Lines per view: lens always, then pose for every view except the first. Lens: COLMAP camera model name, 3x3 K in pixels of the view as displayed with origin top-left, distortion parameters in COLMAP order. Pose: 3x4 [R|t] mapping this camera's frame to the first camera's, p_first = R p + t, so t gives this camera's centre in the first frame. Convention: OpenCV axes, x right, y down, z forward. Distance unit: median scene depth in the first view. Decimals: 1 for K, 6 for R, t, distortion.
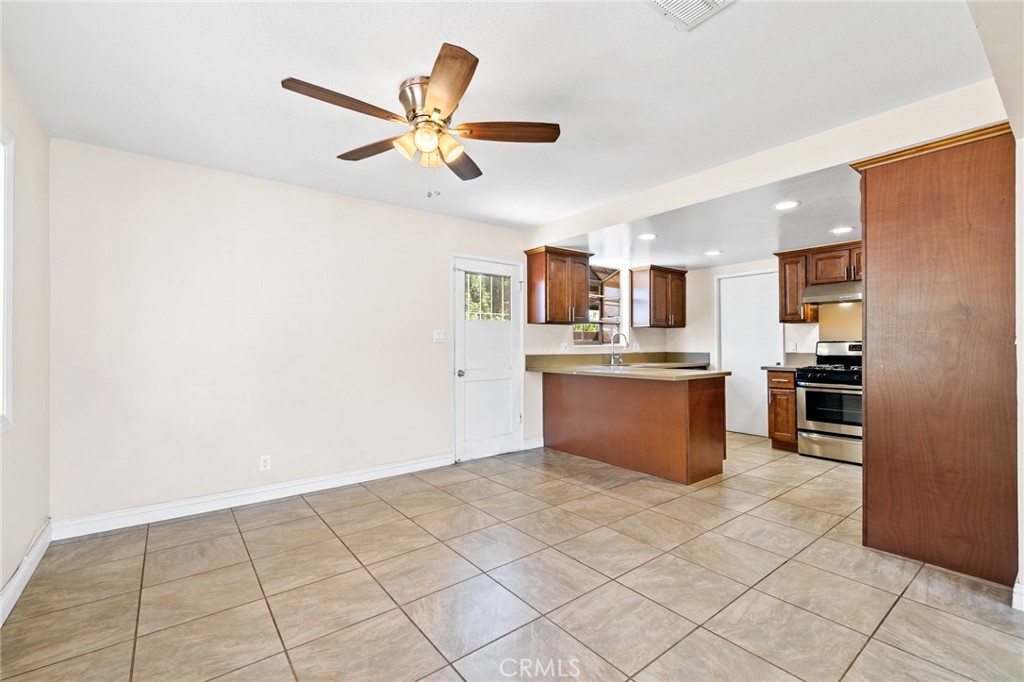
lens RADIAL K [[442.1, 0, 519.1], [0, 442.1, 341.3], [0, 0, 1]] dist [0.000237, -0.000081]
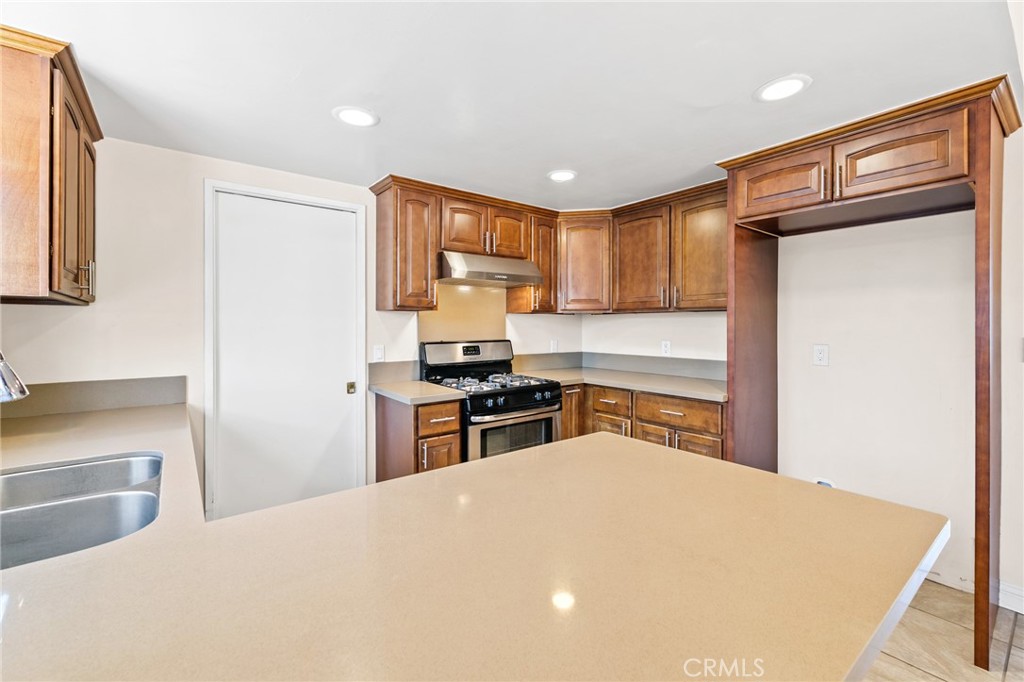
lens RADIAL K [[439.2, 0, 511.9], [0, 439.2, 328.8], [0, 0, 1]] dist [0.001507, 0.000110]
pose [[0.004223, -0.002019, 0.999989, 0.086722], [-0.005030, 0.999985, 0.002040, -0.027396], [-0.999978, -0.005038, 0.004213, 1.171975]]
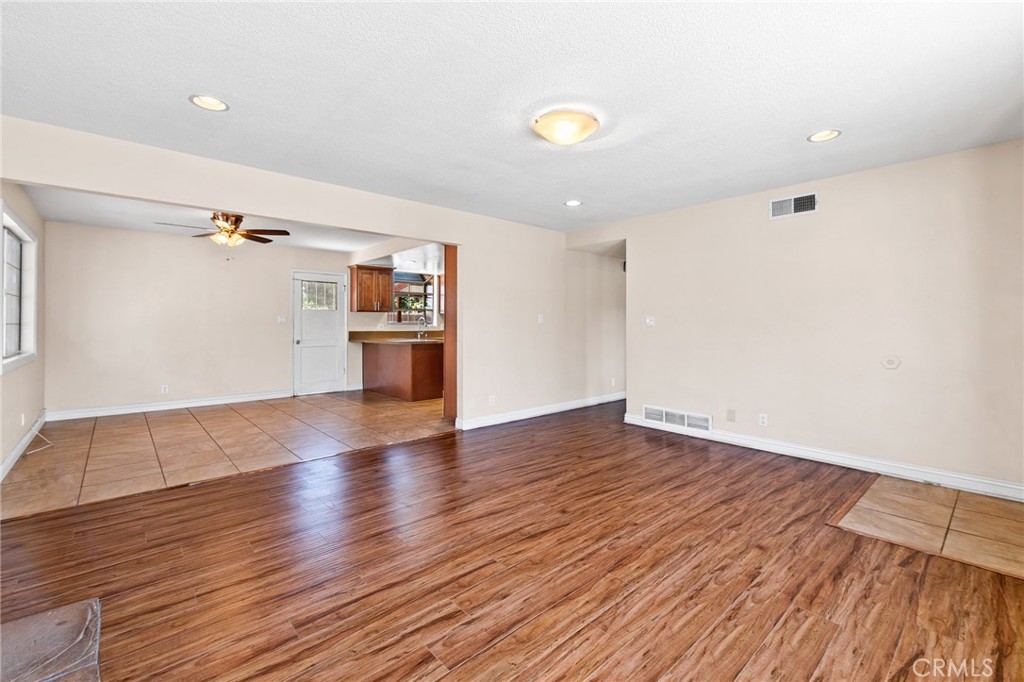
lens RADIAL K [[438.2, 0, 517.5], [0, 438.2, 320.8], [0, 0, 1]] dist [0.001137, -0.000146]
pose [[0.997263, 0.004433, 0.073806, 0.678408], [-0.004218, 0.999986, -0.003067, -0.006659], [-0.073819, 0.002747, 0.997268, -0.834568]]
